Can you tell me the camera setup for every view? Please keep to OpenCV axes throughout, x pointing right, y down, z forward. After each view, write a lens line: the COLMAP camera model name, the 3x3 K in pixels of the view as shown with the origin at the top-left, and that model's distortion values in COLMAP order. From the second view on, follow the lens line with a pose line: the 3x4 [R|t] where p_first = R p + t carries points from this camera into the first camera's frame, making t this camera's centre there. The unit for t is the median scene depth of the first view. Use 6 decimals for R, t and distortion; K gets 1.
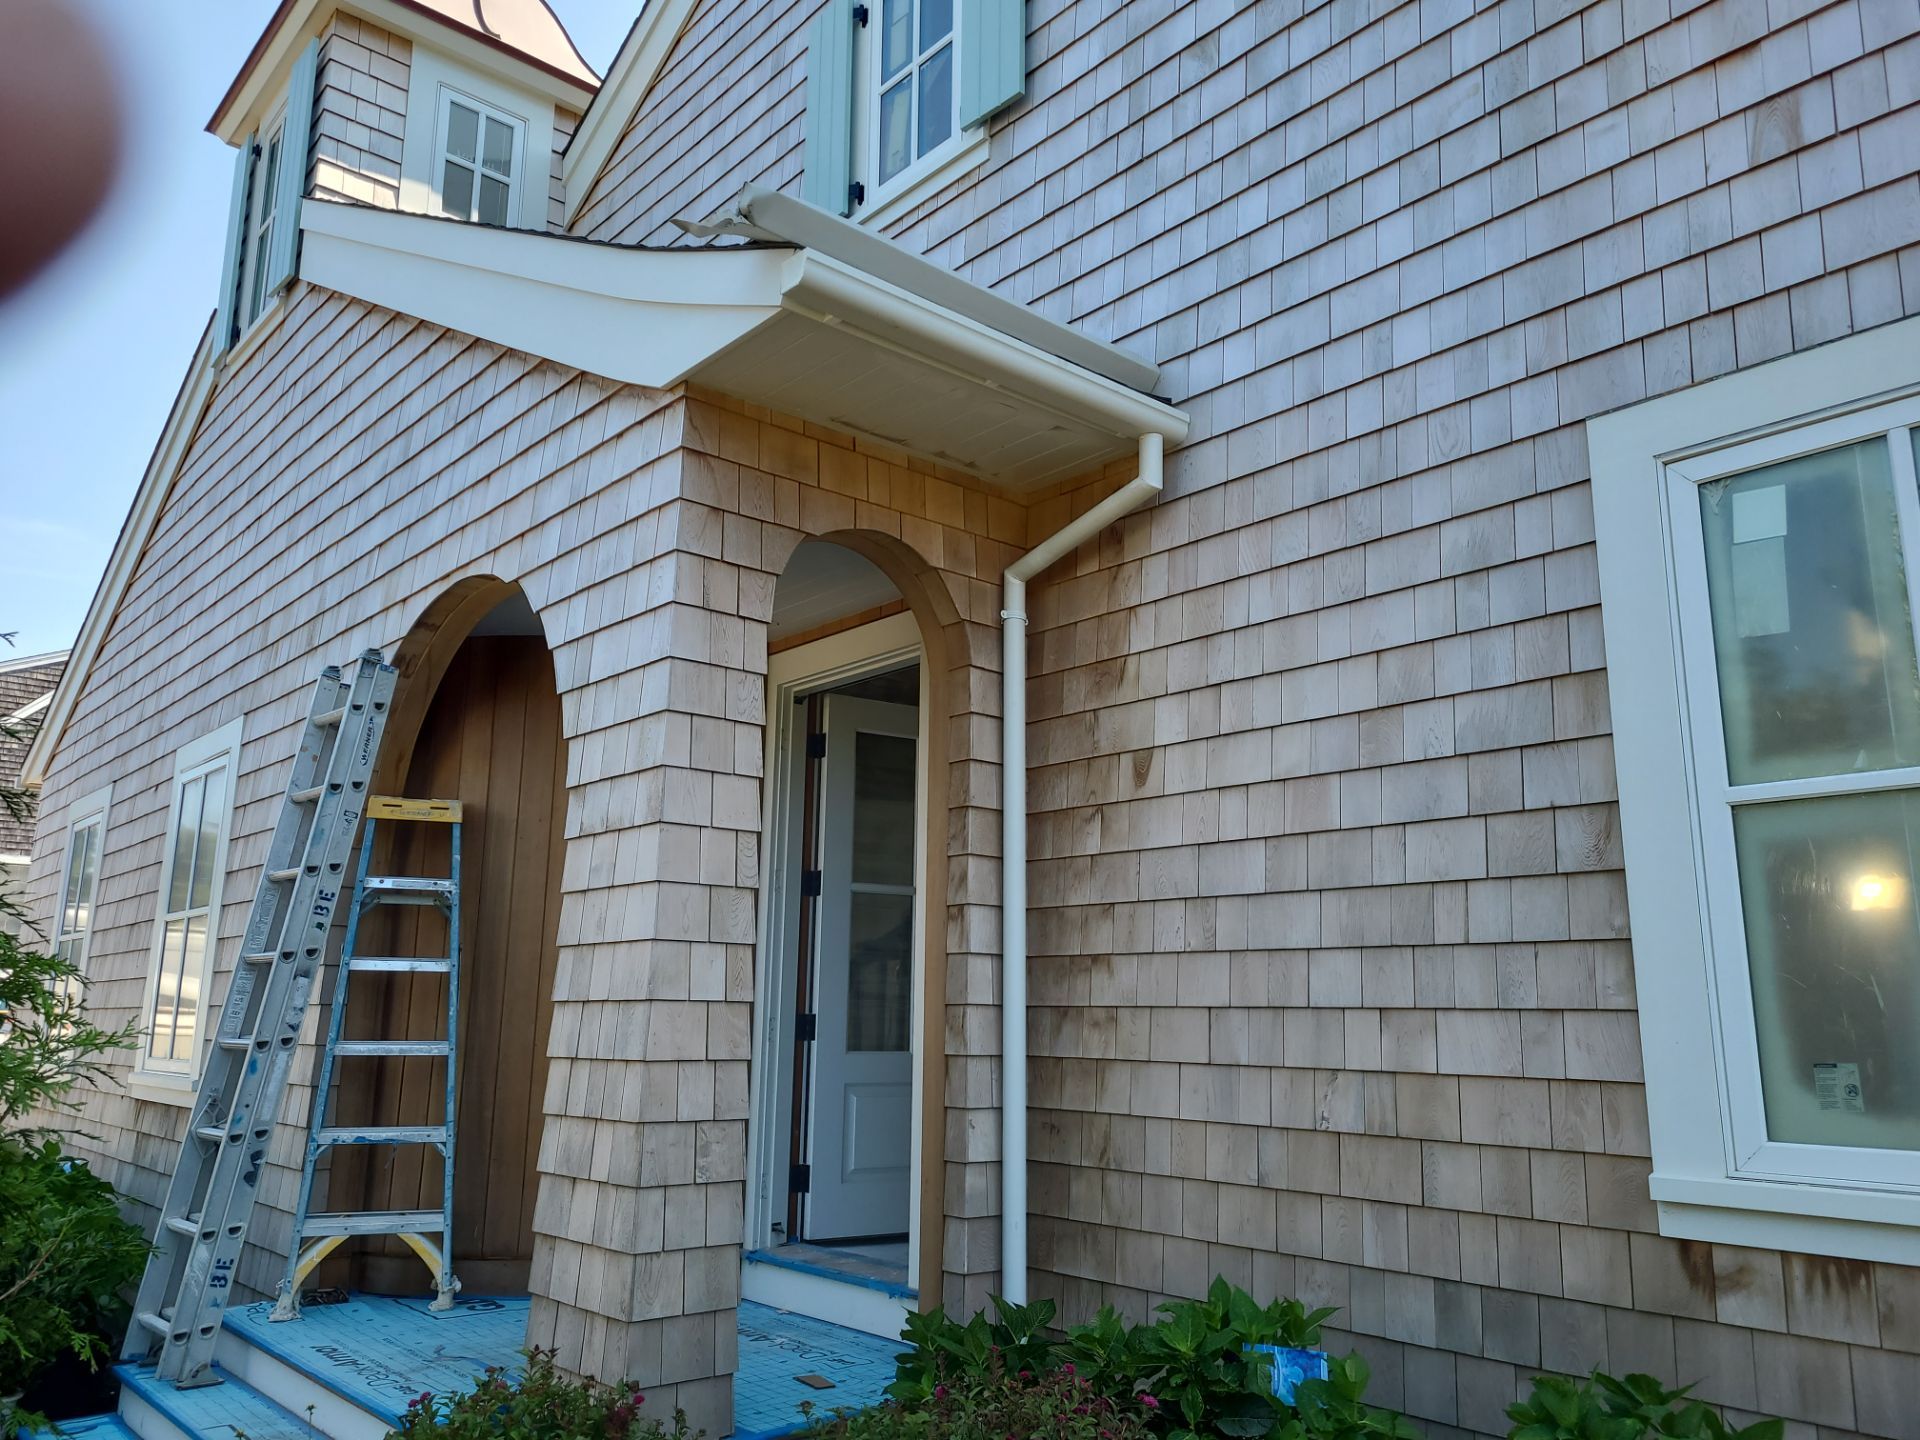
lens RADIAL K [[1438.2, 0, 960.0], [0, 1438.2, 720.0], [0, 0, 1]] dist [0.069429, -0.058765]
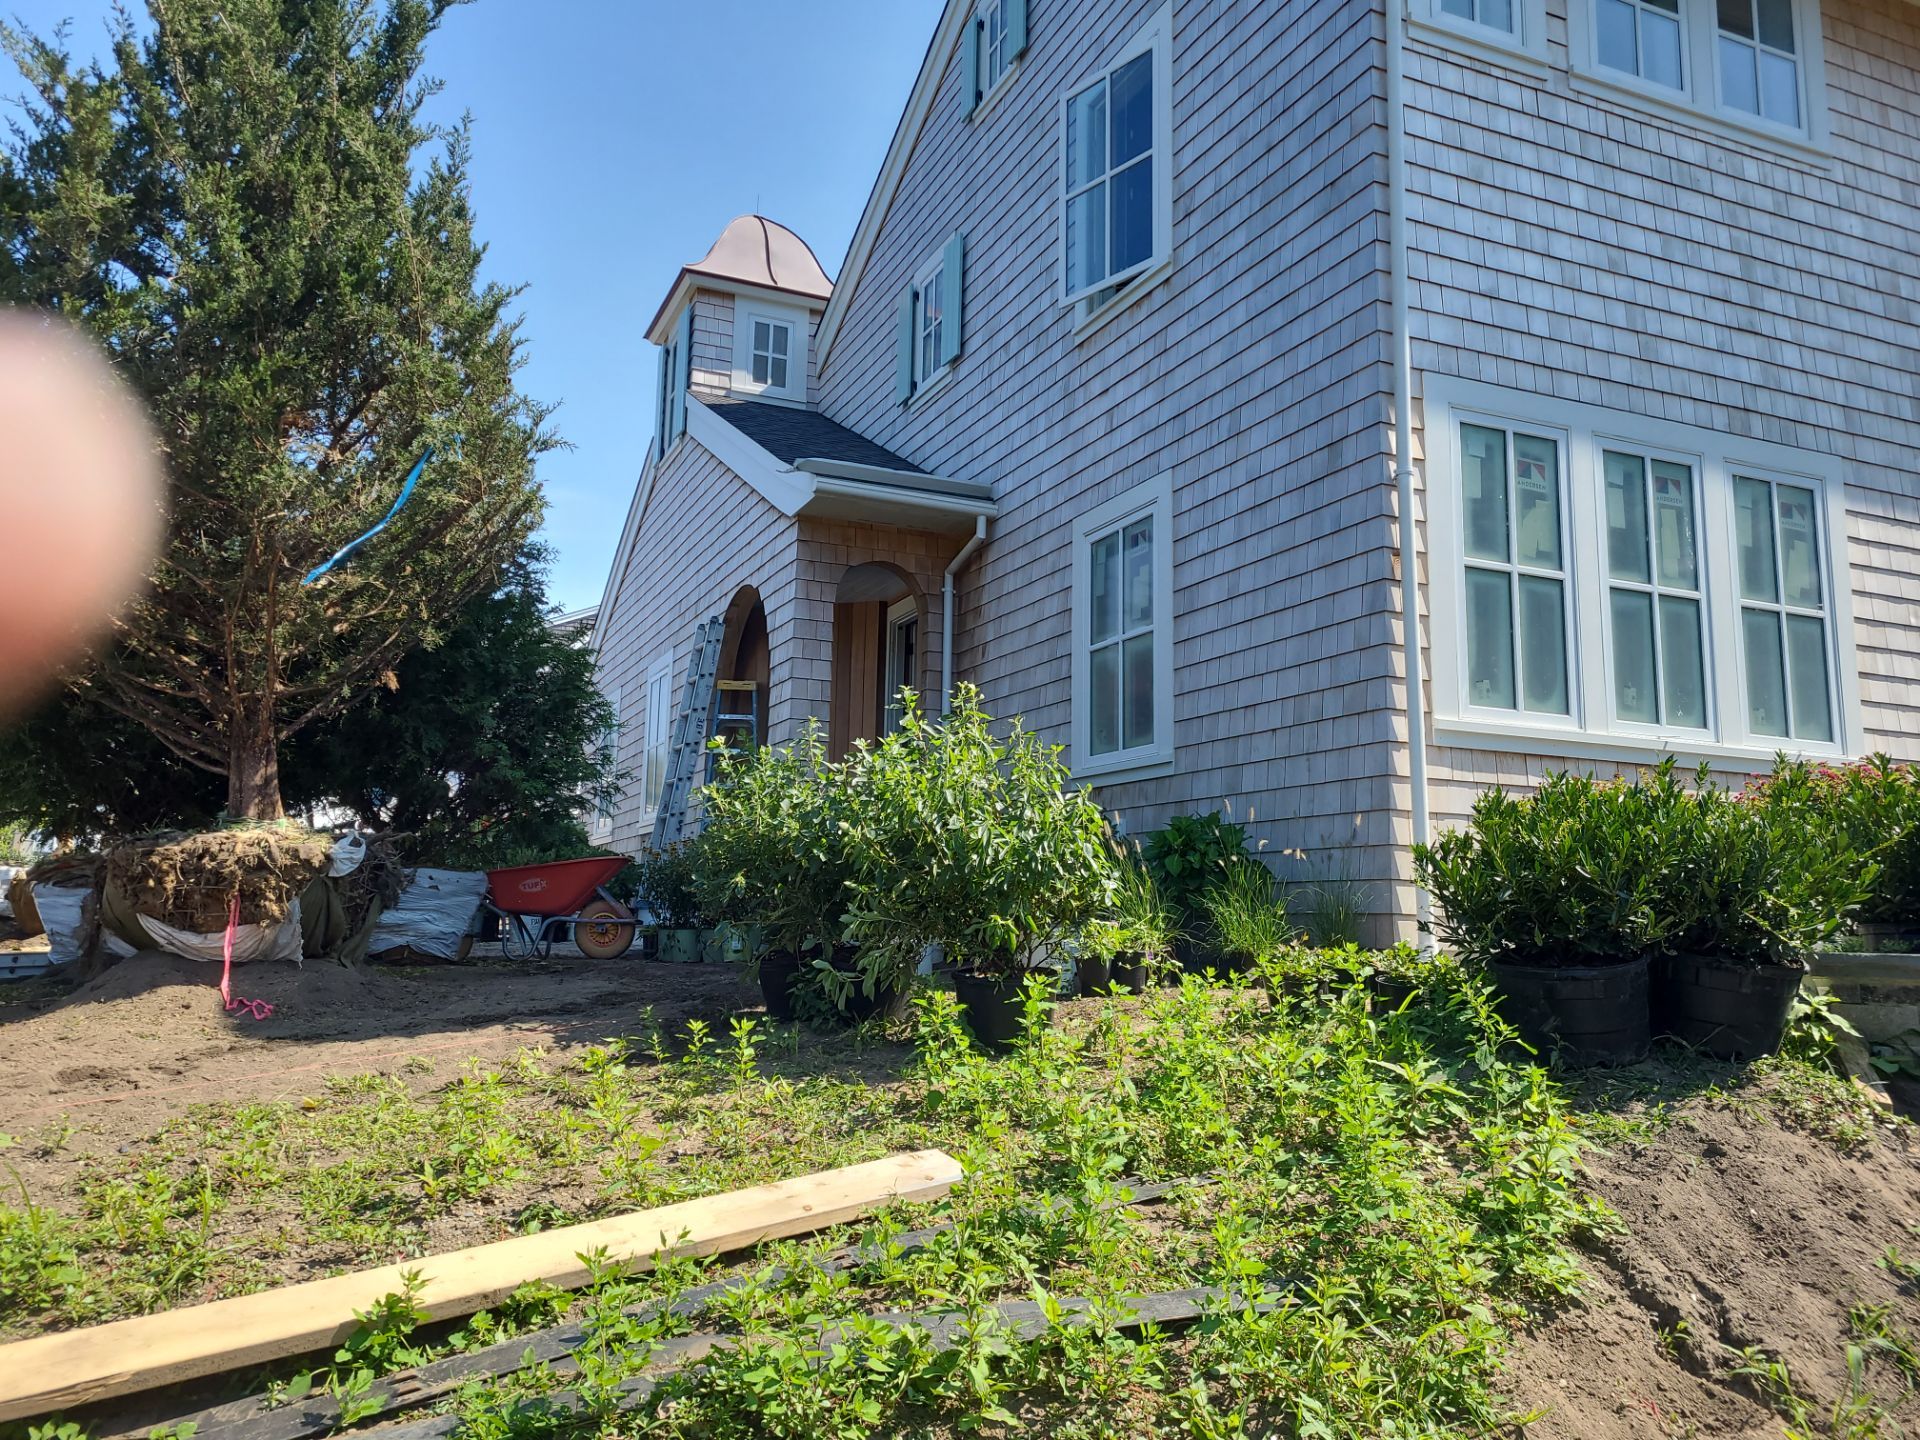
lens RADIAL K [[1436.2, 0, 959.1], [0, 1436.2, 691.8], [0, 0, 1]] dist [0.058006, -0.044900]
pose [[0.955985, -0.040144, -0.290657, 0.639768], [0.052448, 0.998022, 0.034663, 0.012788], [0.288690, -0.048382, 0.956199, -1.104510]]
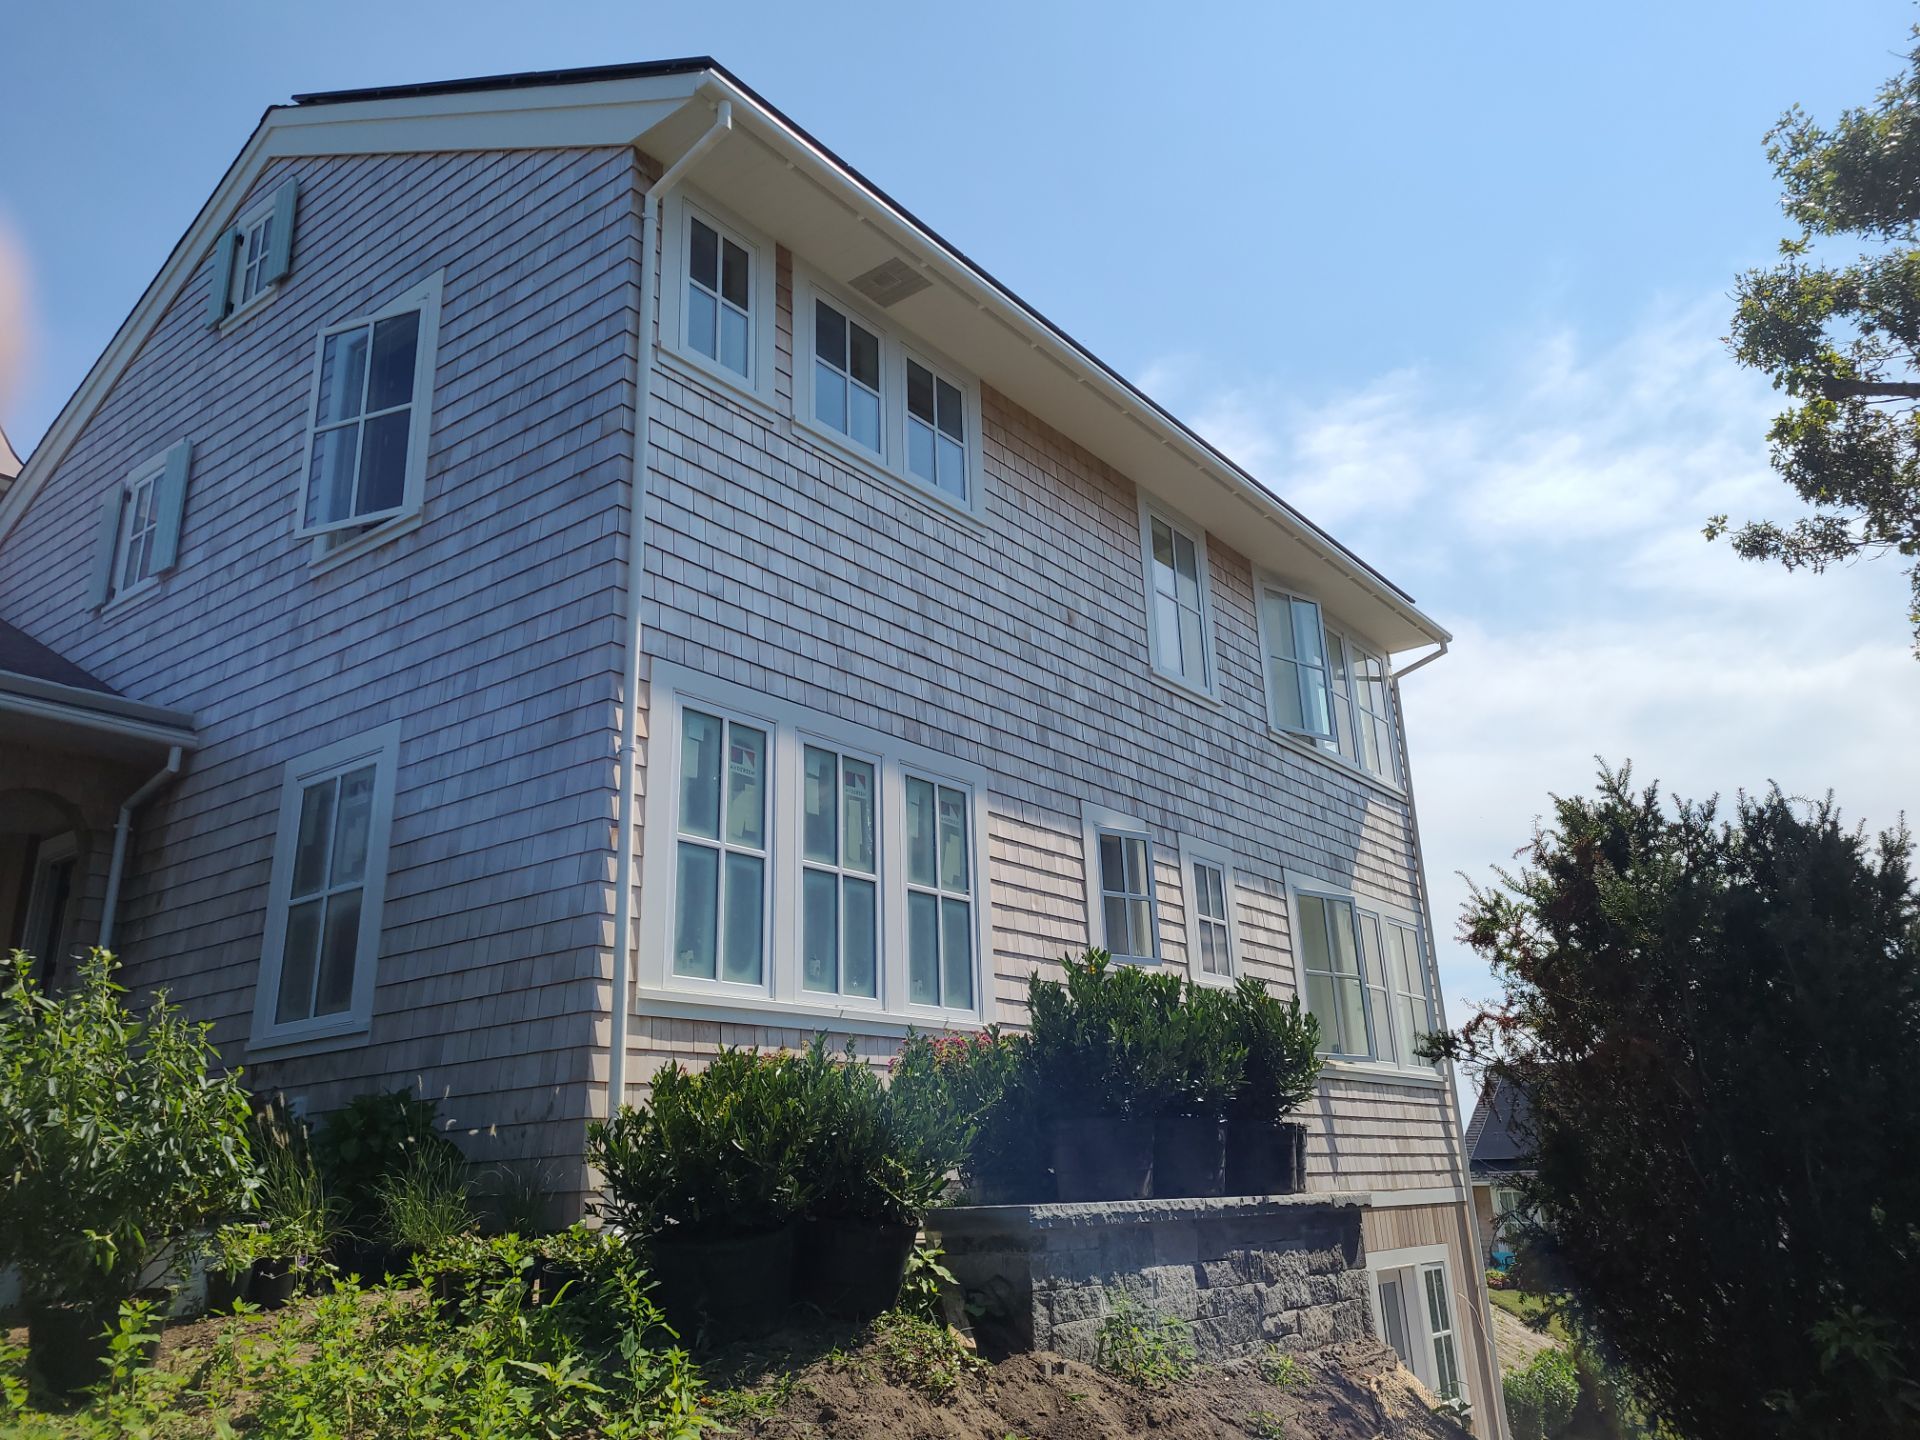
lens RADIAL K [[1427.9, 0, 960.8], [0, 1427.9, 690.1], [0, 0, 1]] dist [0.074092, -0.055149]
pose [[0.979148, 0.021428, 0.202014, 0.685631], [0.003743, 0.992349, -0.123406, -0.003908], [-0.203113, 0.121589, 0.971577, -1.129225]]
